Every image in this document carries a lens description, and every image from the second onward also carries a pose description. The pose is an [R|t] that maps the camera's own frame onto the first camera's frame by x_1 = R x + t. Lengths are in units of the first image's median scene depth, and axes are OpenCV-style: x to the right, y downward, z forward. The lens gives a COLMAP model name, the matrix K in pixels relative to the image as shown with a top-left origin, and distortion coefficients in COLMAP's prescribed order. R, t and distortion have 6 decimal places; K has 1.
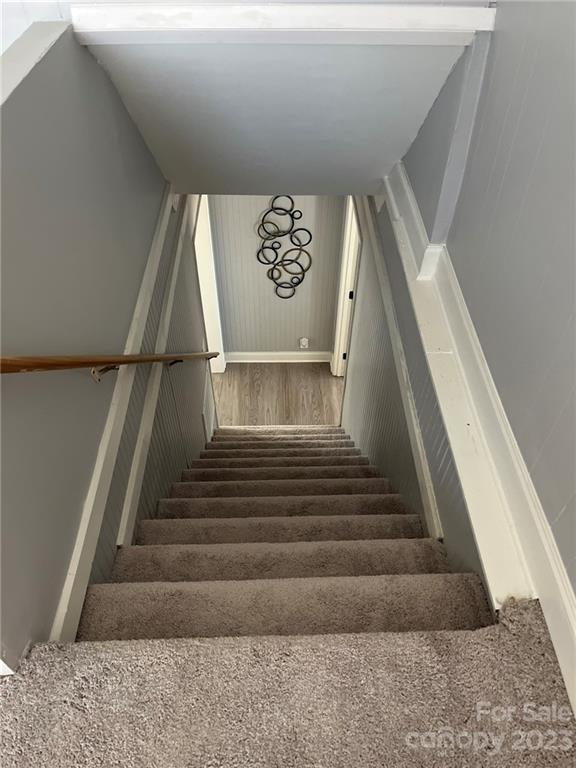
lens RADIAL K [[580.2, 0, 288.7], [0, 580.2, 383.2], [0, 0, 1]] dist [0.058435, -0.084520]
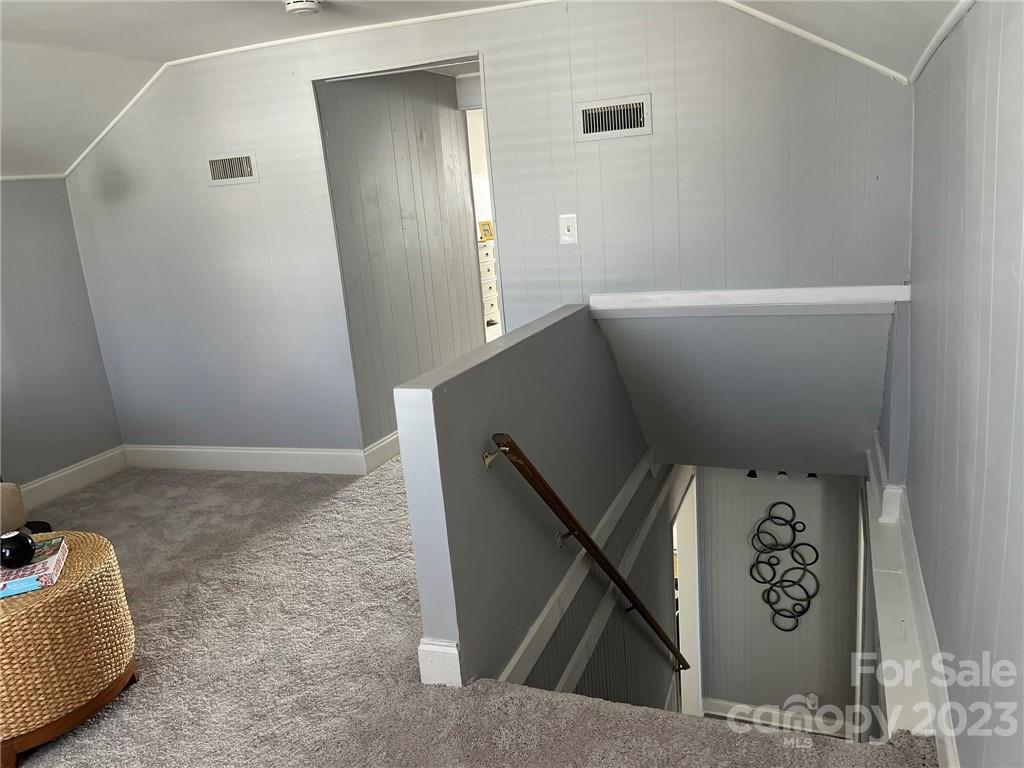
lens RADIAL K [[773.5, 0, 514.1], [0, 773.5, 386.3], [0, 0, 1]] dist [0.058435, -0.084520]
pose [[0.919132, 0.013602, -0.393715, 0.075556], [-0.217214, 0.851259, -0.477677, 0.176675], [0.328657, 0.524569, 0.785374, -0.163367]]
